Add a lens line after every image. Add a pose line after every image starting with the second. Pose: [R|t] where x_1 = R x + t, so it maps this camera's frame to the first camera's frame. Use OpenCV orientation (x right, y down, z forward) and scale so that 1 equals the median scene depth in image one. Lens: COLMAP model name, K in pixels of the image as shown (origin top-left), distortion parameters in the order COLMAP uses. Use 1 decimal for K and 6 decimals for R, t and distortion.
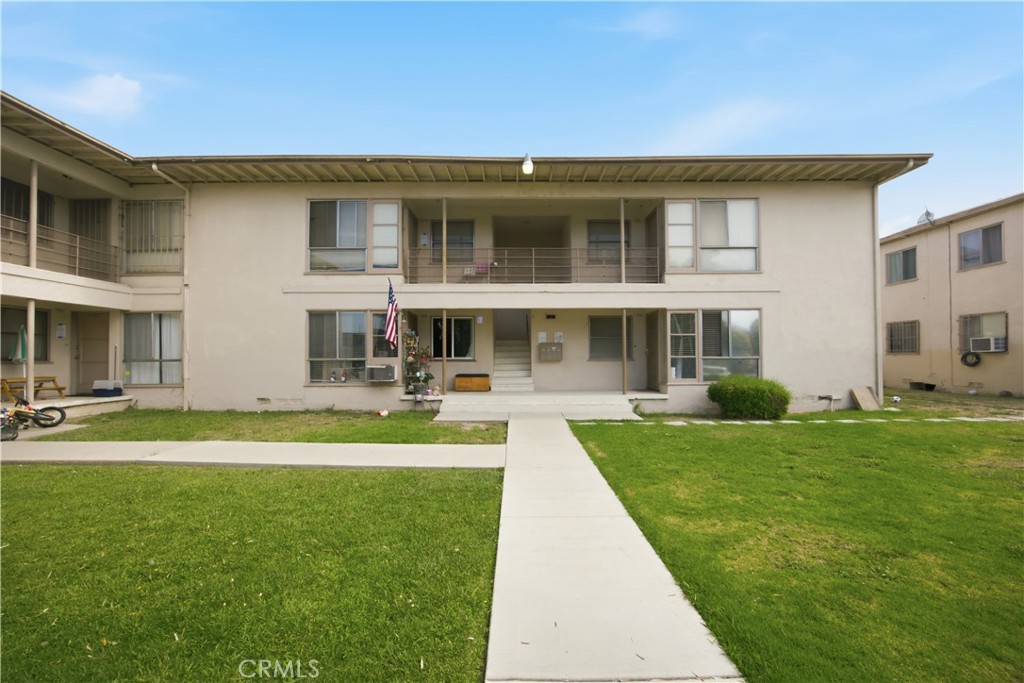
lens RADIAL K [[412.1, 0, 511.2], [0, 412.1, 353.5], [0, 0, 1]] dist [-0.006232, -0.000070]
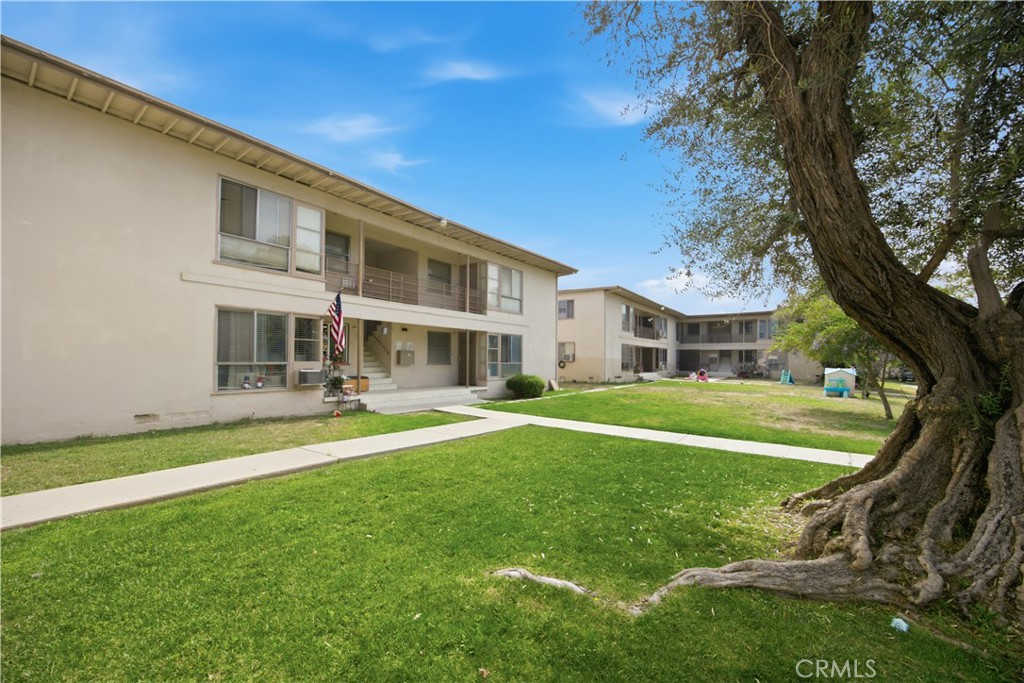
lens RADIAL K [[407.1, 0, 512.5], [0, 407.1, 359.7], [0, 0, 1]] dist [-0.000124, 0.000039]
pose [[0.592955, 0.010888, 0.805162, -0.804648], [-0.017477, 0.999847, -0.000649, -0.003239], [-0.805046, -0.013687, 0.593055, 0.004348]]
